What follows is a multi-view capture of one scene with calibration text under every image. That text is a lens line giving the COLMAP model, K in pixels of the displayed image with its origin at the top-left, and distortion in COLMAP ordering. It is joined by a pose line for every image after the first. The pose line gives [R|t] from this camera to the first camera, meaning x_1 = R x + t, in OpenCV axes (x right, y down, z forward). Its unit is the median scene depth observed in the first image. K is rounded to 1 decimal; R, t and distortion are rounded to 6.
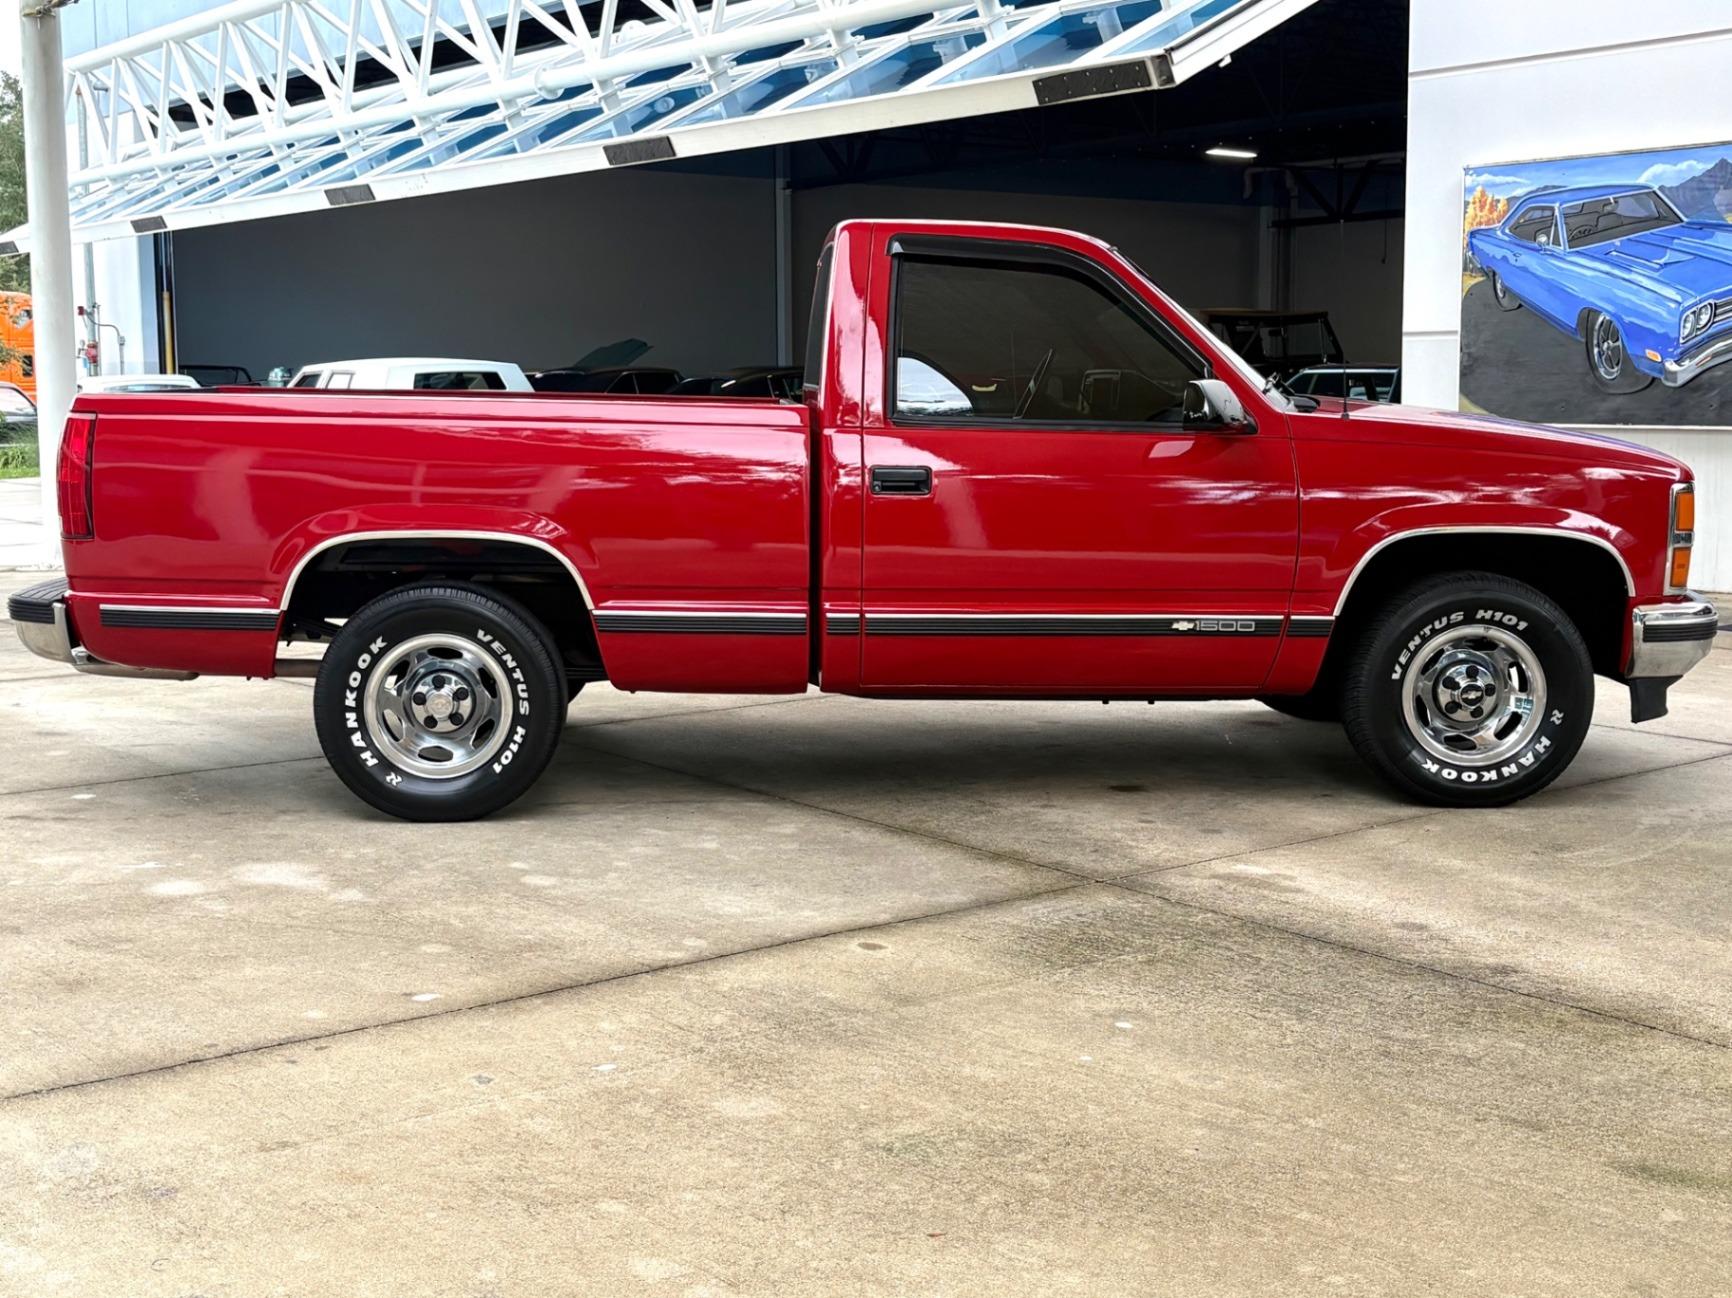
lens RADIAL K [[2204.5, 0, 866.0], [0, 2204.5, 649.0], [0, 0, 1]] dist [0.204314, -0.529624]
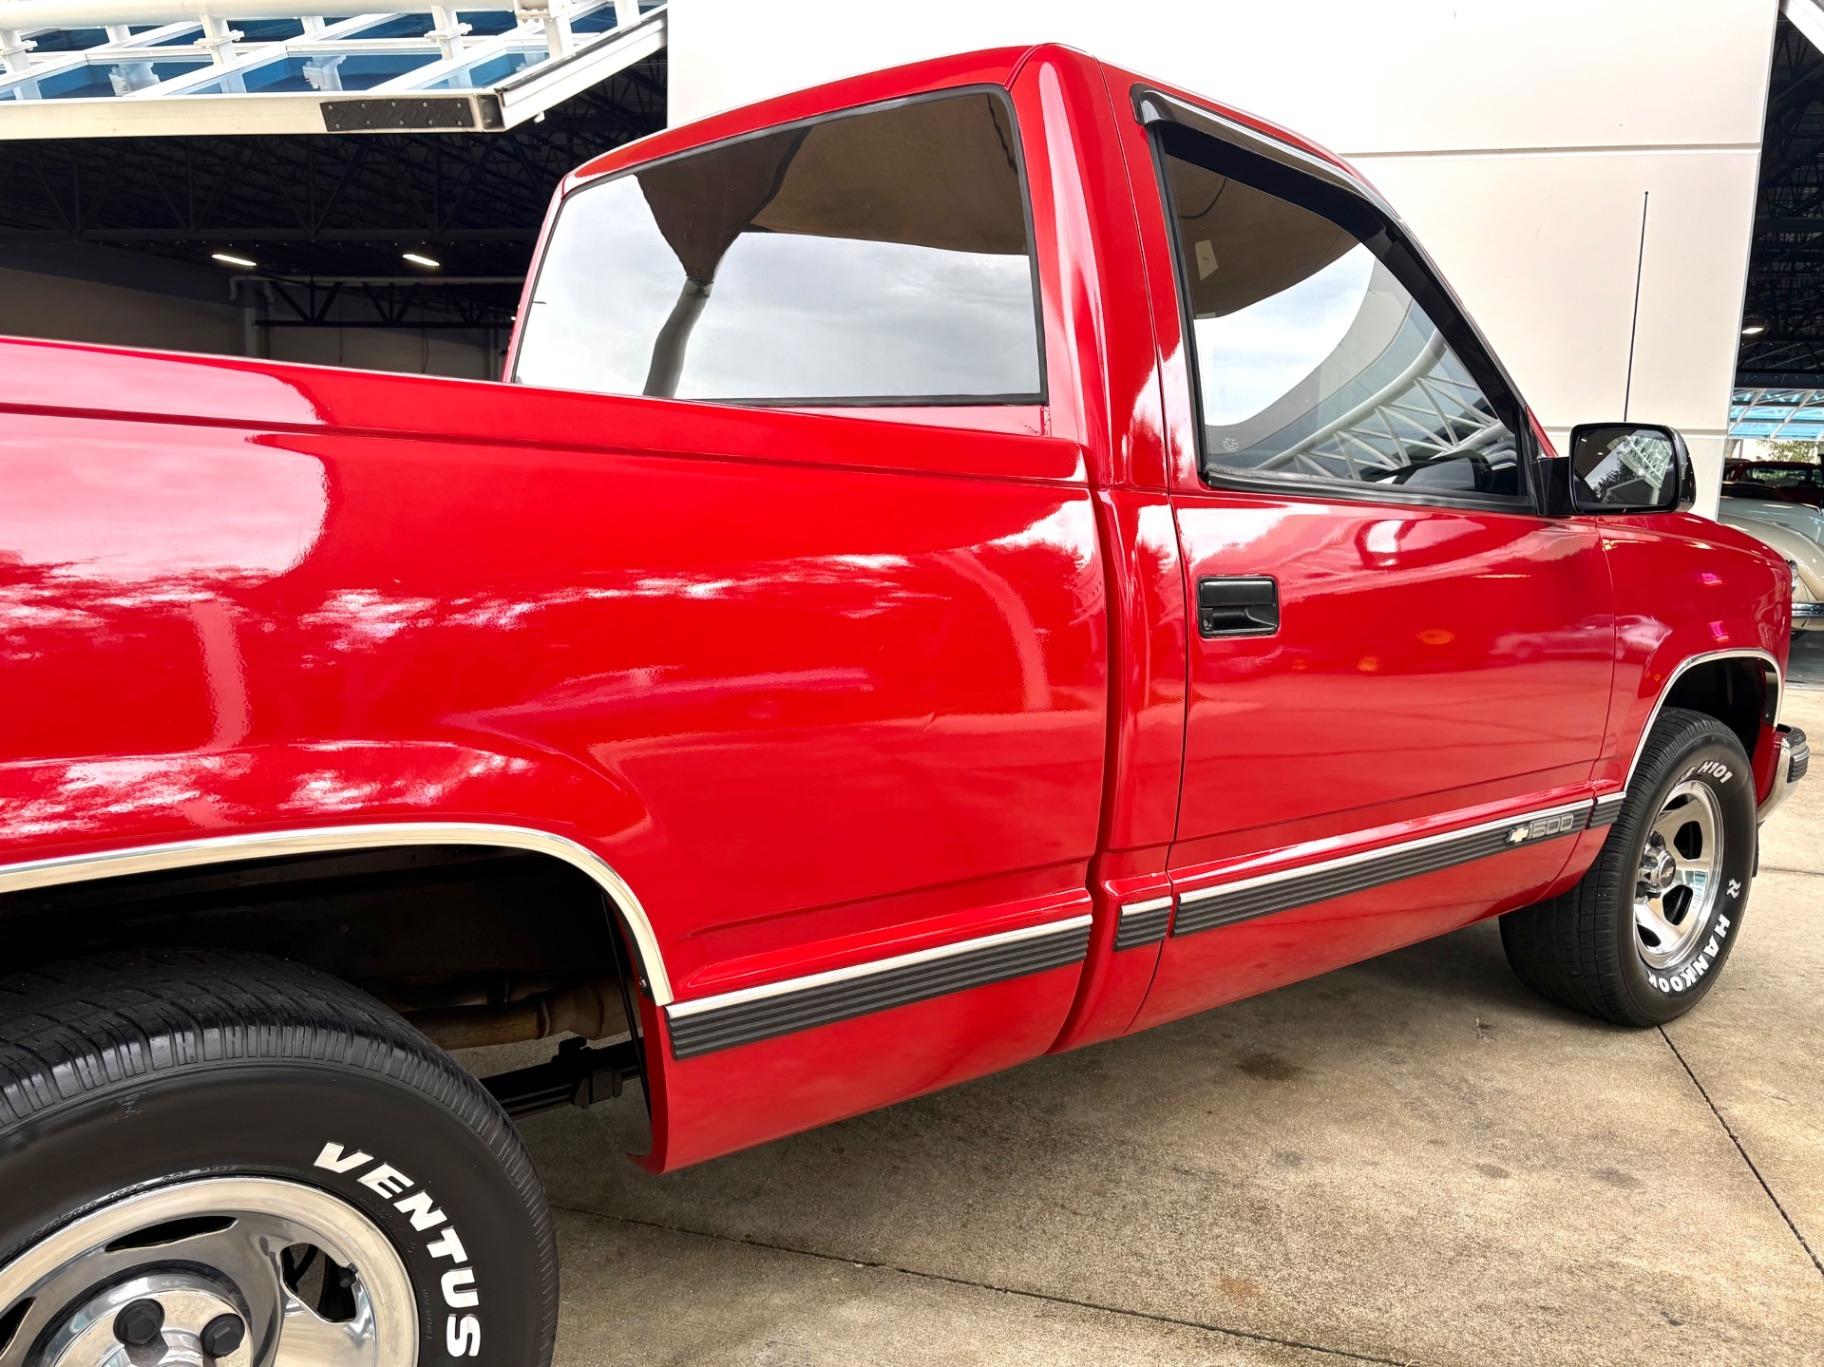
lens RADIAL K [[1430.0, 0, 902.1], [0, 1430.0, 690.8], [0, 0, 1]] dist [0.022081, -0.003711]
pose [[0.799178, -0.058343, 0.598256, -0.109346], [0.032717, 0.998025, 0.053624, -0.037445], [-0.600203, -0.023282, 0.799509, 0.390350]]
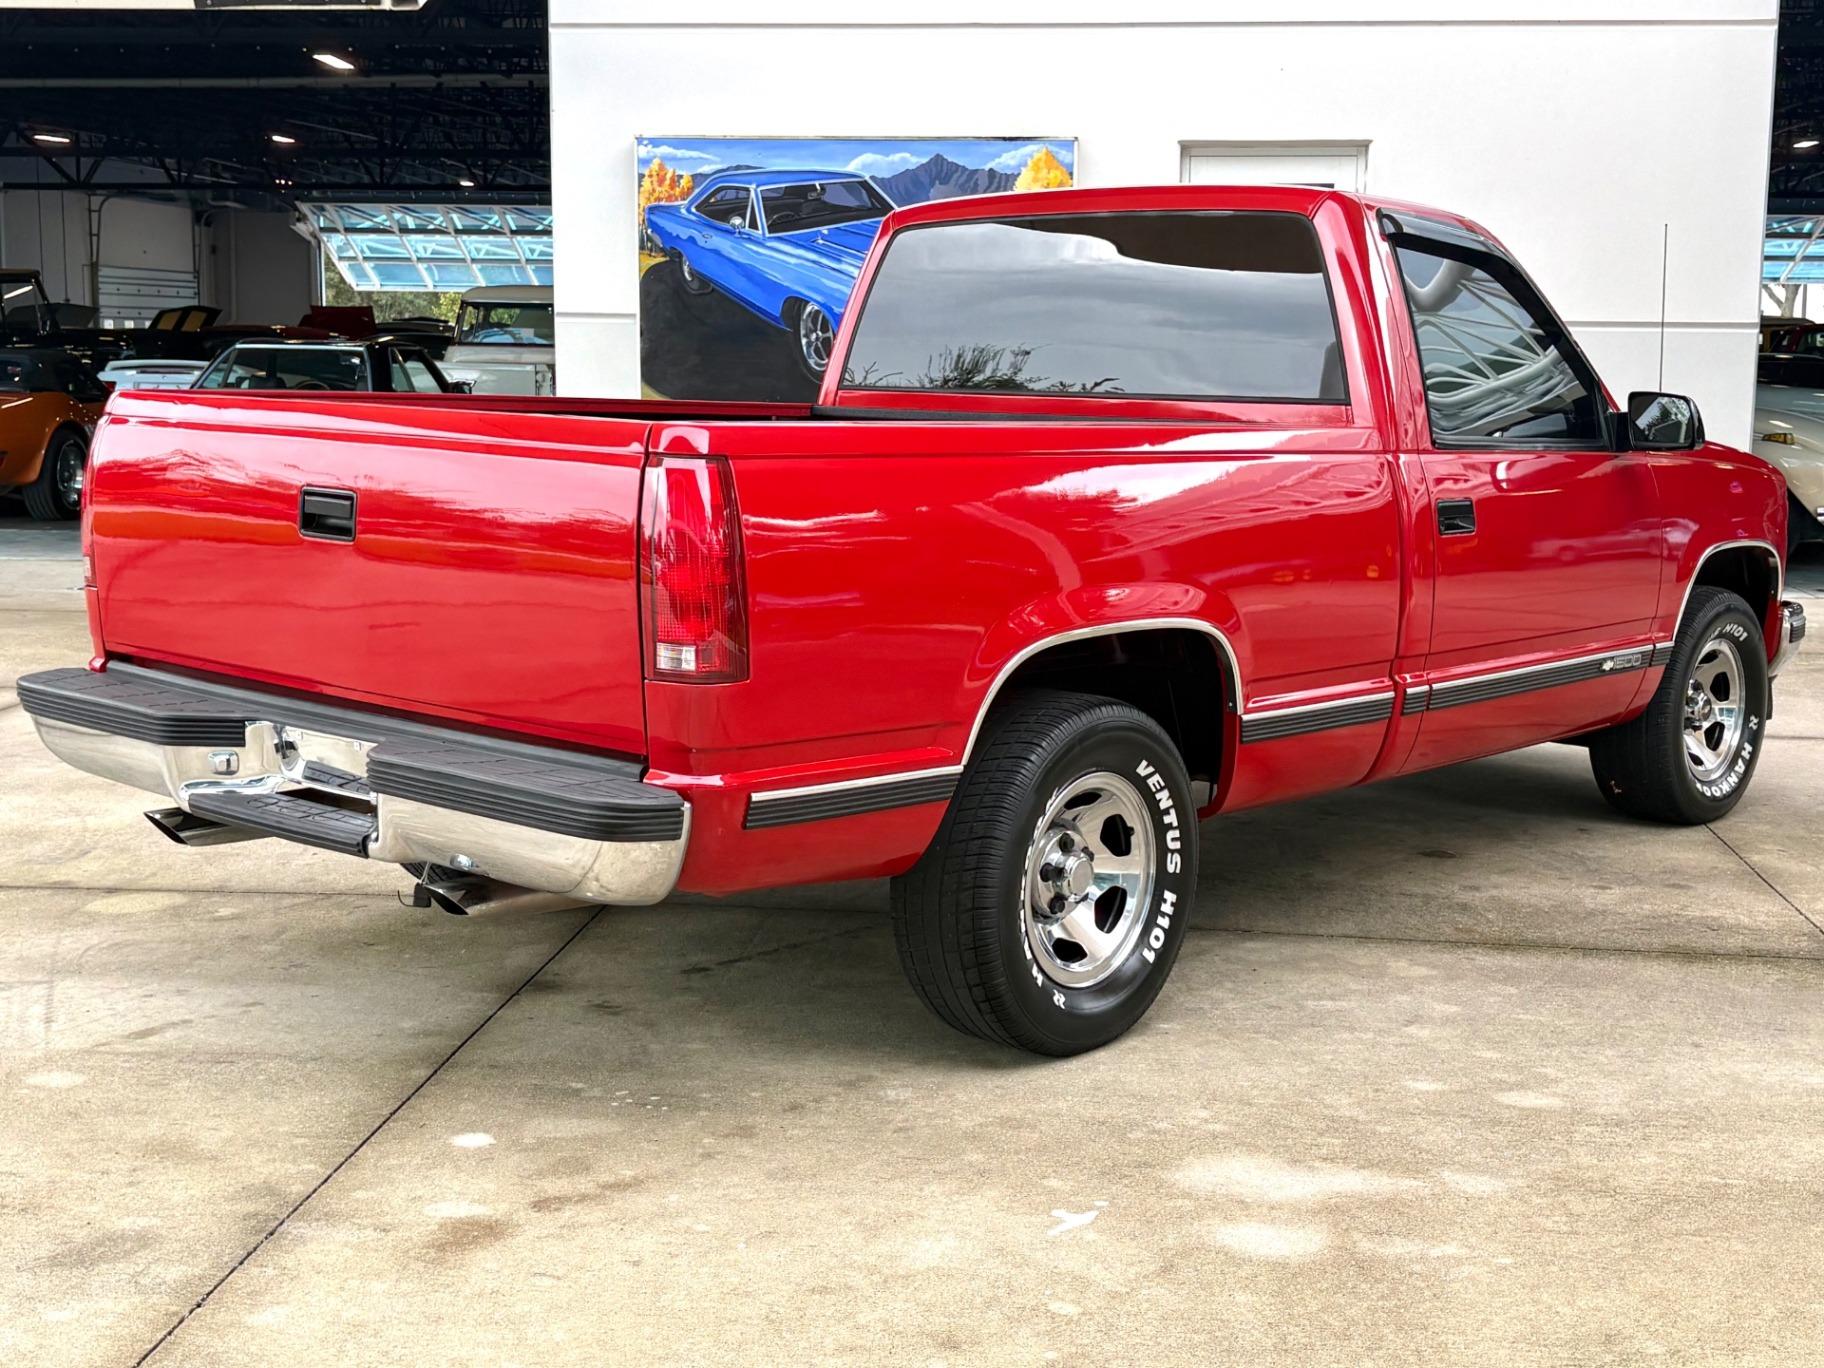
lens RADIAL K [[2252.6, 0, 912.0], [0, 2252.6, 684.0], [0, 0, 1]] dist [0.173304, -0.726165]
pose [[0.702373, -0.091622, 0.705887, -0.348384], [0.071713, 0.995744, 0.057887, -0.037802], [-0.708187, 0.009963, 0.705955, 0.271593]]
